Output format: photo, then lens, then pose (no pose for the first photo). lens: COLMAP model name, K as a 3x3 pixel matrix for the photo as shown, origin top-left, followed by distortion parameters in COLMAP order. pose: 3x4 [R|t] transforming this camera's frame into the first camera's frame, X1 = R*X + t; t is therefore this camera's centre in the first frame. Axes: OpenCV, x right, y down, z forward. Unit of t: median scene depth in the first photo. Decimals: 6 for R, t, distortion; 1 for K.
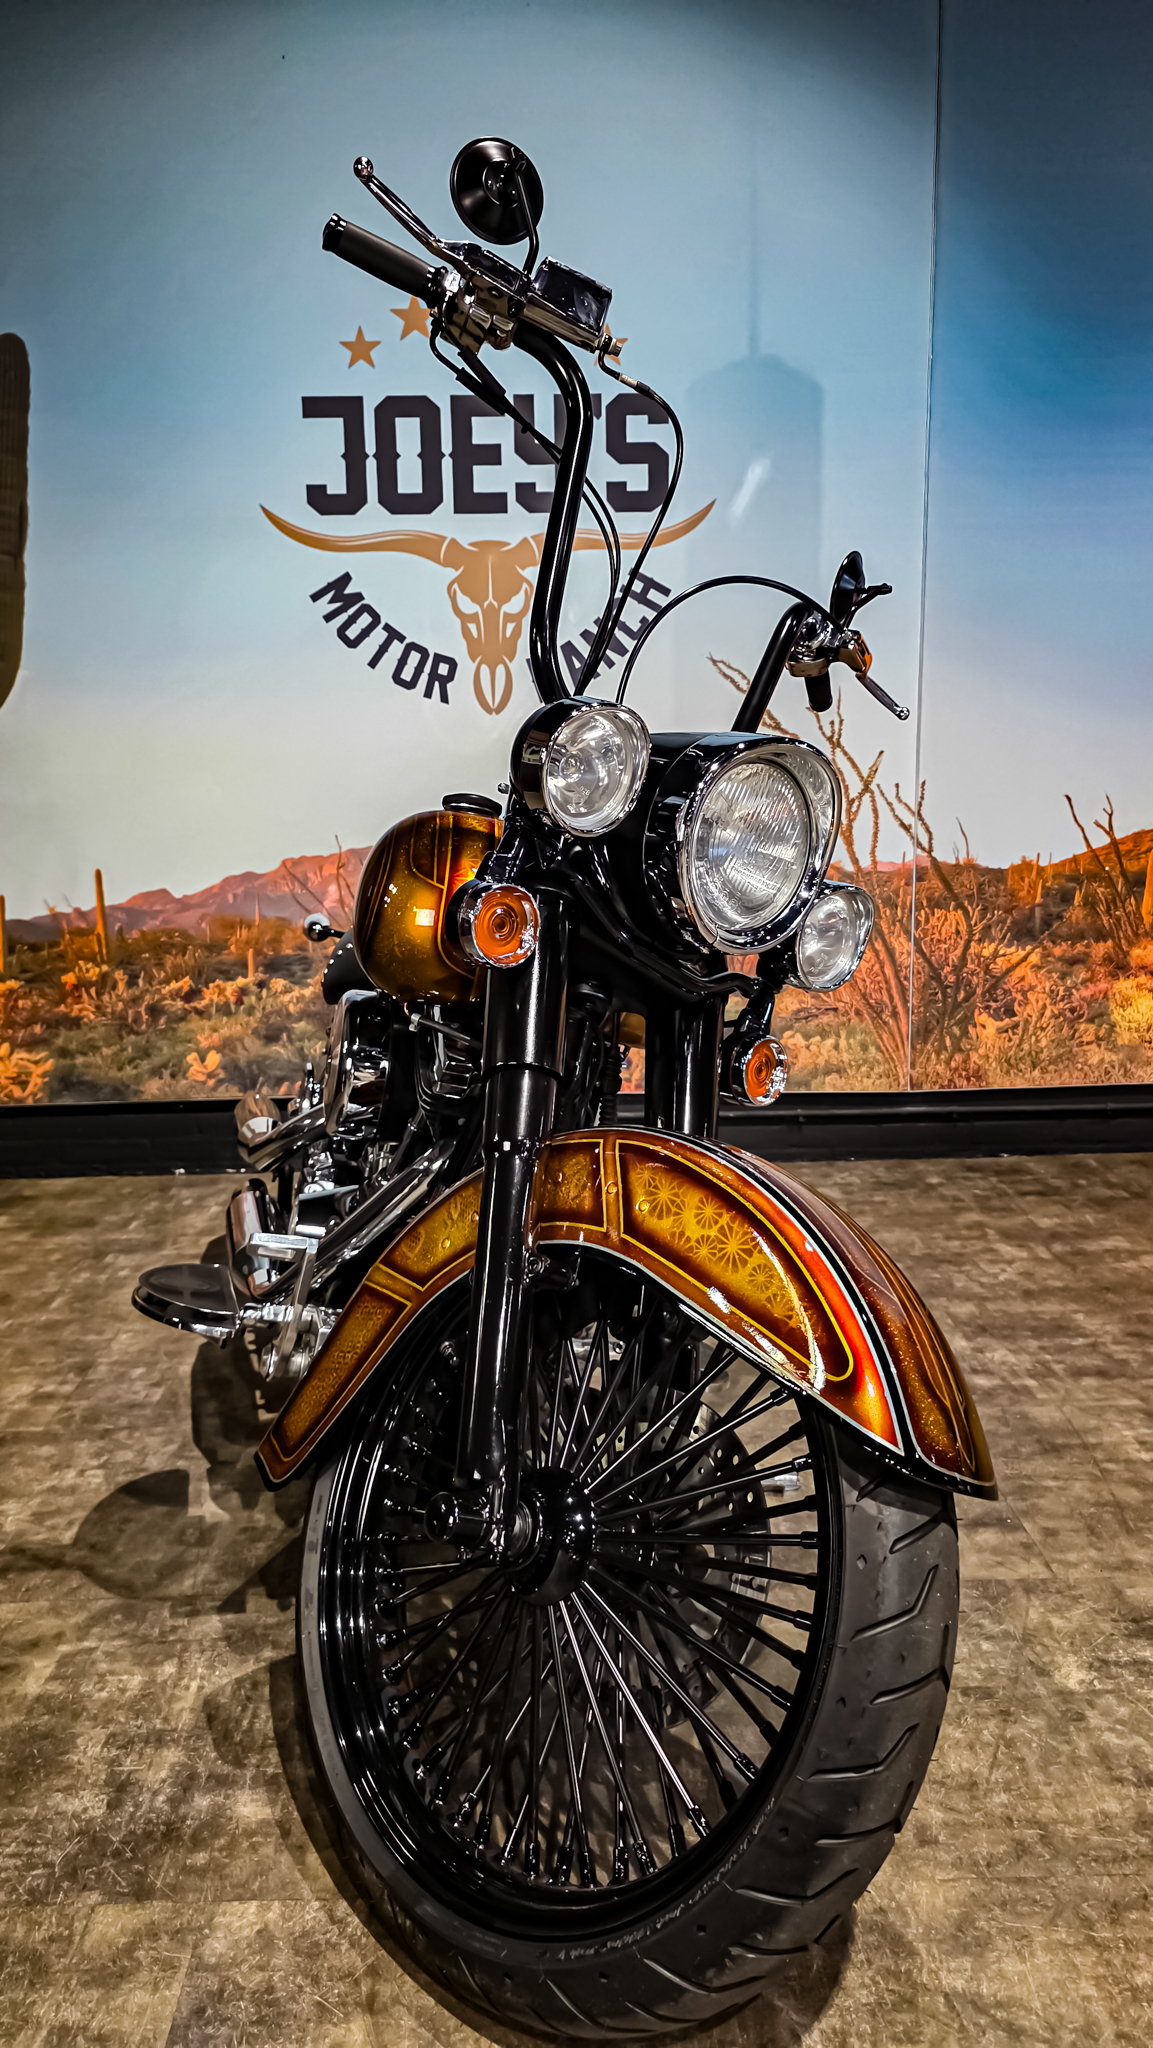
lens RADIAL K [[1409.1, 0, 554.9], [0, 1409.1, 1032.0], [0, 0, 1]] dist [0.041470, -0.052918]
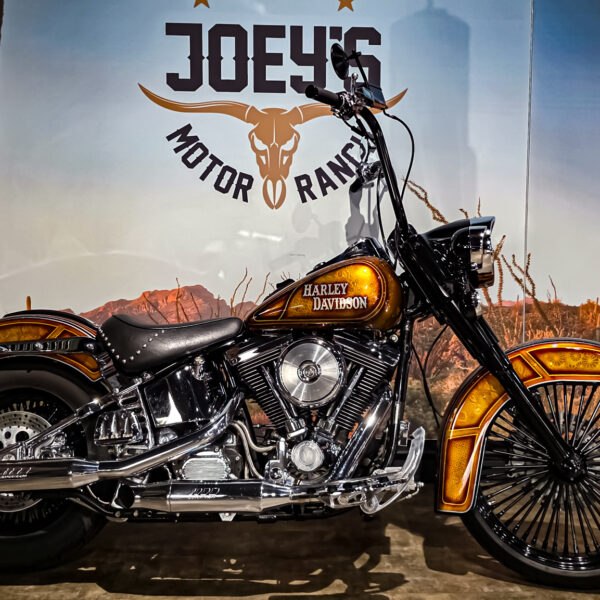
lens RADIAL K [[736.7, 0, 305.7], [0, 736.7, 290.4], [0, 0, 1]] dist [0.058667, 0.000000]
pose [[0.999258, 0.019553, 0.033191, -0.032755], [-0.015601, 0.993197, -0.115394, -0.028316], [-0.035222, 0.114791, 0.992765, 0.139975]]
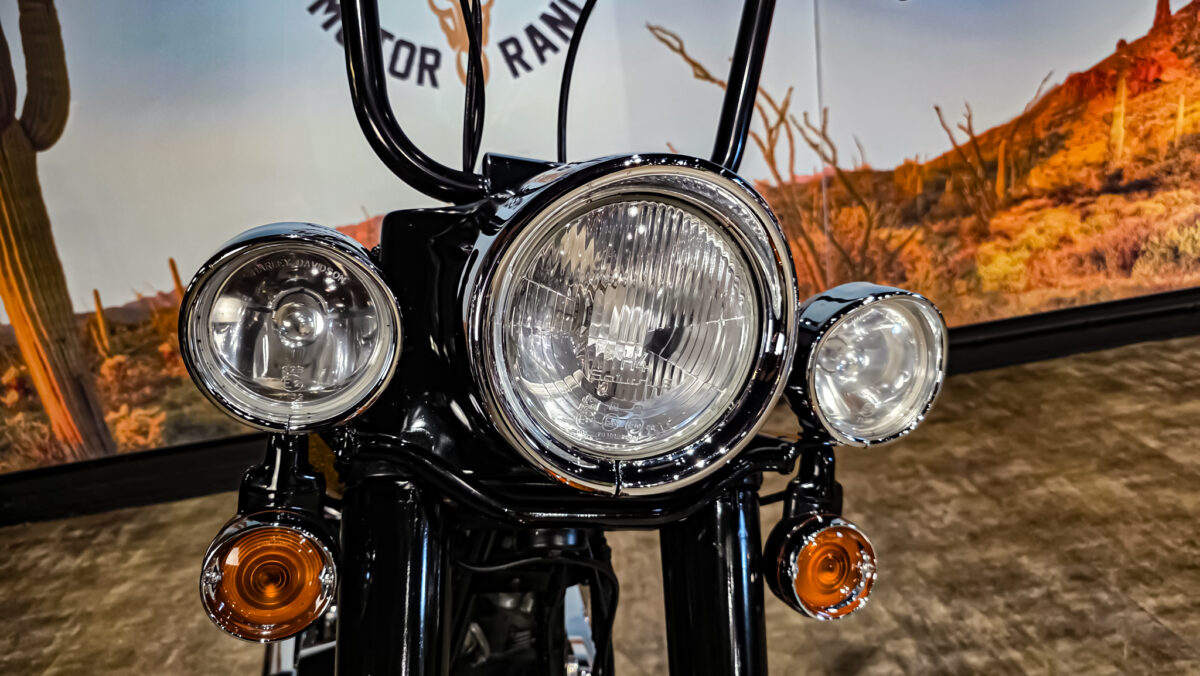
lens RADIAL K [[825.6, 0, 612.7], [0, 825.6, 339.4], [0, 0, 1]] dist [0.041470, -0.052918]
pose [[0.989902, -0.129589, 0.057451, 0.003396], [0.121940, 0.985129, 0.121042, -0.086492], [-0.072282, -0.112814, 0.990984, 0.255942]]
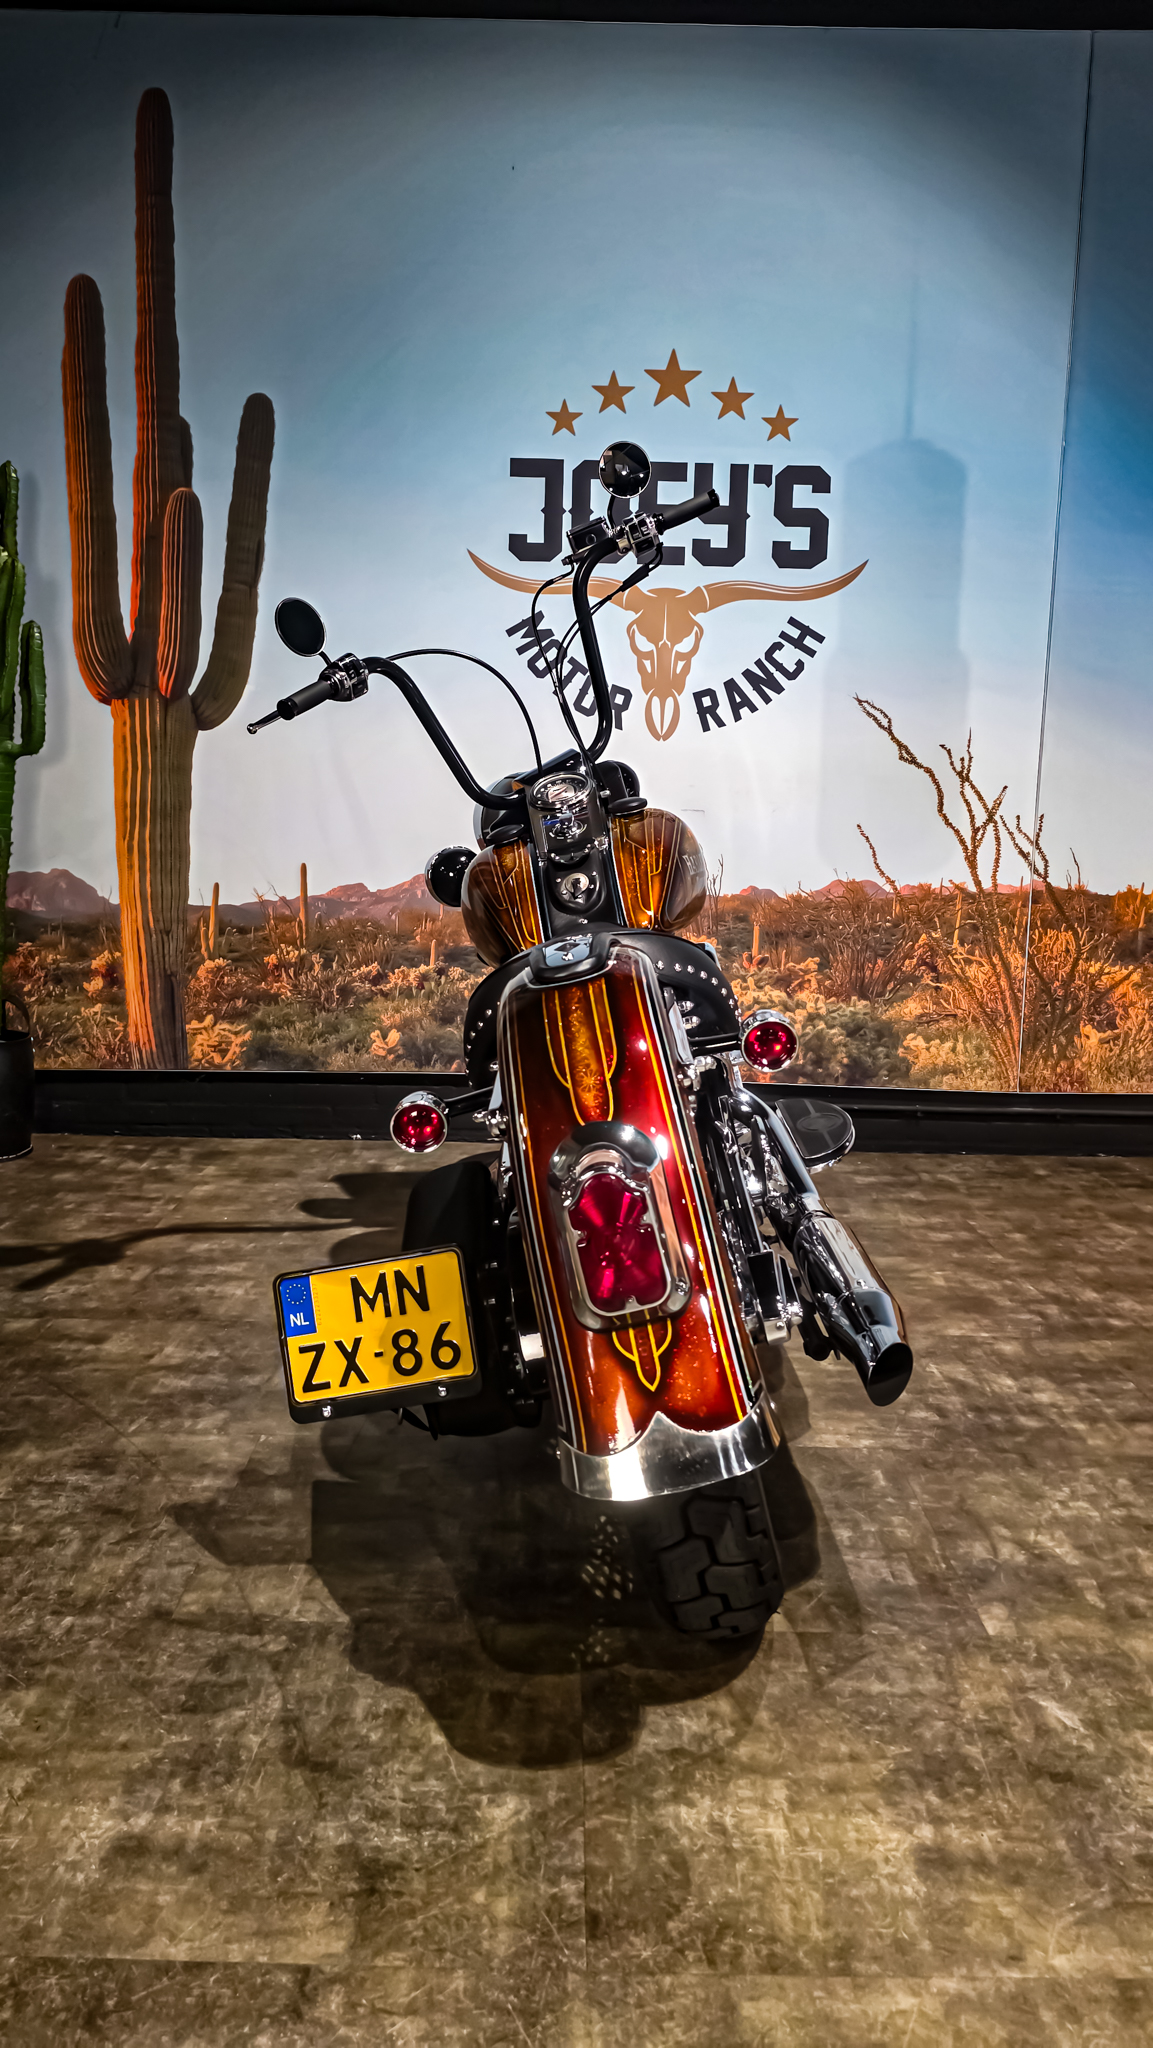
lens RADIAL K [[1409.1, 0, 560.4], [0, 1409.1, 1012.2], [0, 0, 1]] dist [0.041470, -0.052918]
pose [[0.999070, 0.041963, -0.009877, -0.102176], [-0.042335, 0.998256, -0.041136, 0.040996], [0.008134, 0.041516, 0.999105, -0.116129]]
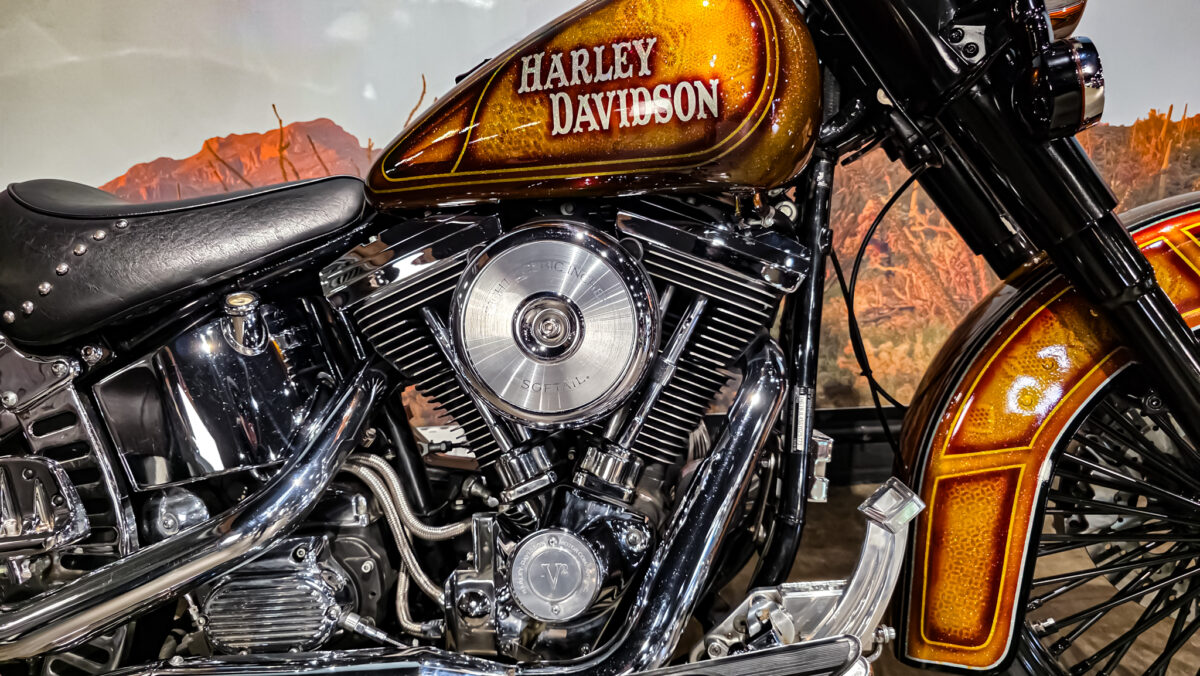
lens RADIAL K [[825.6, 0, 591.0], [0, 825.6, 357.6], [0, 0, 1]] dist [0.041470, -0.052918]
pose [[0.998886, -0.036990, 0.029291, -0.002902], [0.033558, 0.993358, 0.110059, -0.048087], [-0.033167, -0.108954, 0.993493, 0.533839]]
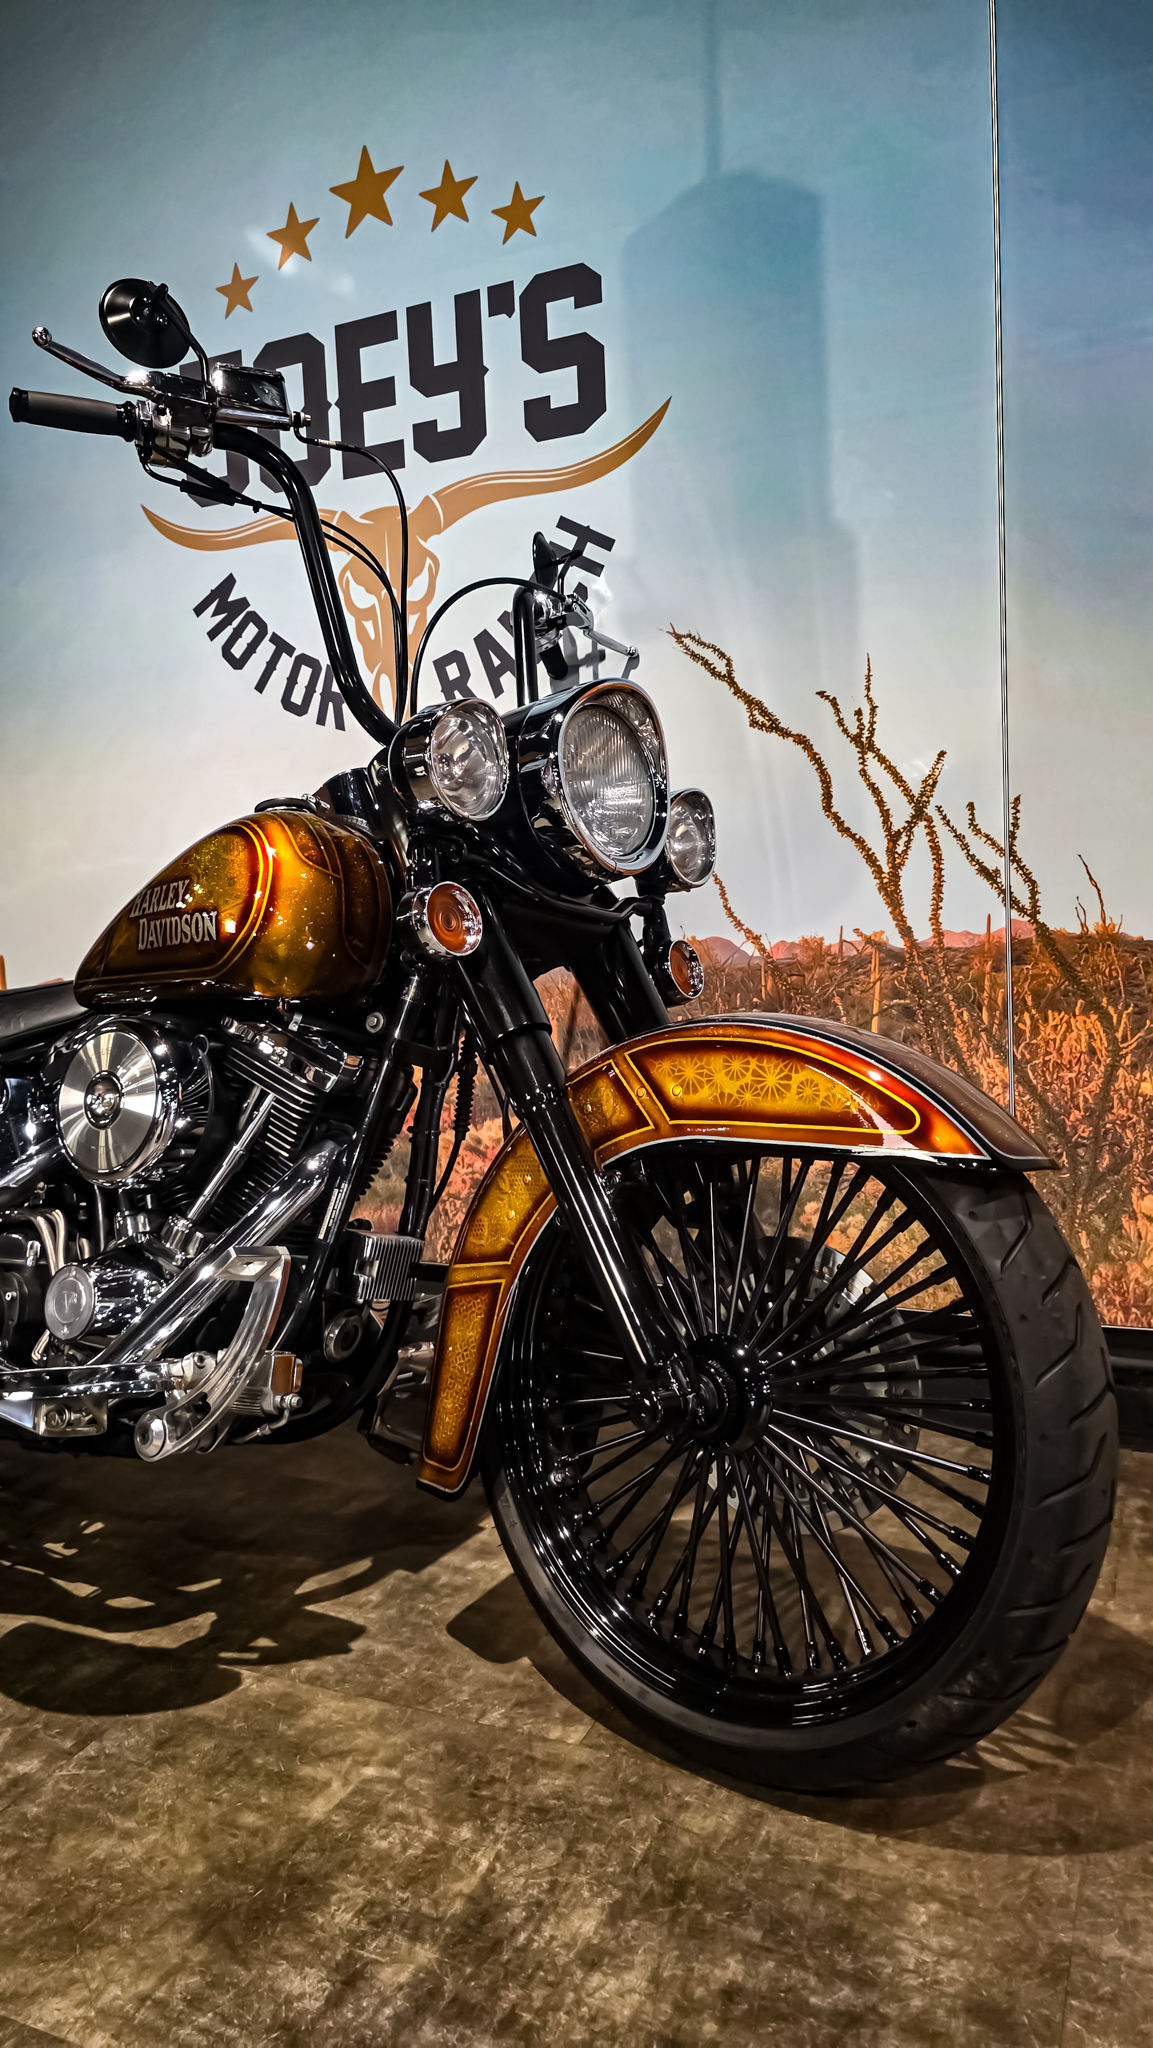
lens RADIAL K [[1409.1, 0, 568.0], [0, 1409.1, 1002.7], [0, 0, 1]] dist [0.041470, -0.052918]
pose [[0.901562, 0.005301, -0.432617, 0.346662], [-0.047395, 0.995117, -0.086576, -0.030418], [0.430045, 0.098557, 0.897412, 0.390507]]
